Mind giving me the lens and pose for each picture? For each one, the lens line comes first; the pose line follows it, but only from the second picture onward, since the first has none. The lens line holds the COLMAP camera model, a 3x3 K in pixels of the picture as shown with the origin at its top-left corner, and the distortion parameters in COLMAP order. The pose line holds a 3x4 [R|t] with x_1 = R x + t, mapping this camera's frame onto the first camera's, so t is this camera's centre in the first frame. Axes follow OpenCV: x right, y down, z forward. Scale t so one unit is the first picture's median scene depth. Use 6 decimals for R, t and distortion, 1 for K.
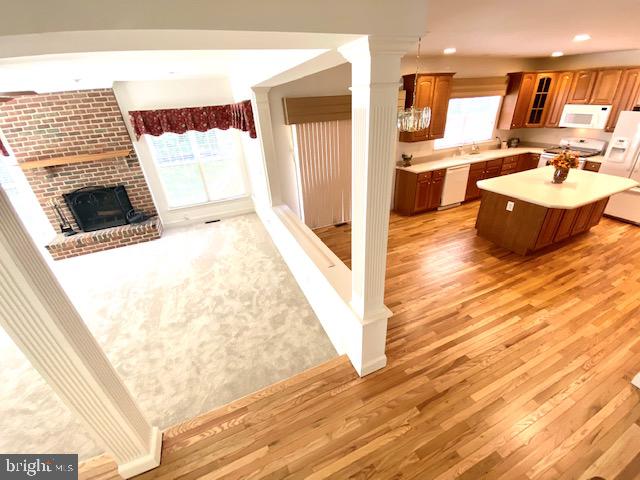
lens RADIAL K [[258.5, 0, 319.0], [0, 258.5, 238.4], [0, 0, 1]] dist [0.022360, -0.021644]
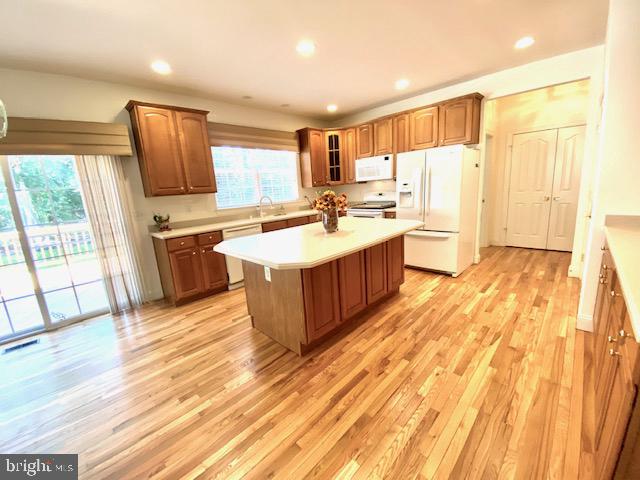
lens RADIAL K [[258.5, 0, 319.0], [0, 258.5, 238.4], [0, 0, 1]] dist [0.022360, -0.021644]
pose [[0.926804, -0.073867, 0.368210, 0.485928], [0.181146, 0.946795, -0.266018, -0.014756], [-0.328970, 0.313247, 0.890873, 0.301247]]
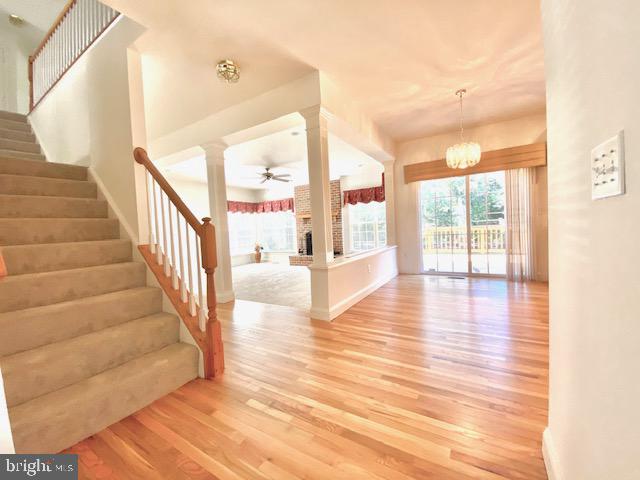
lens RADIAL K [[258.5, 0, 319.0], [0, 258.5, 238.4], [0, 0, 1]] dist [0.022360, -0.021644]
pose [[0.578855, 0.061597, -0.813101, 0.584923], [-0.361739, 0.913053, -0.188357, 0.181214], [0.730802, 0.403162, 0.550808, 0.054964]]
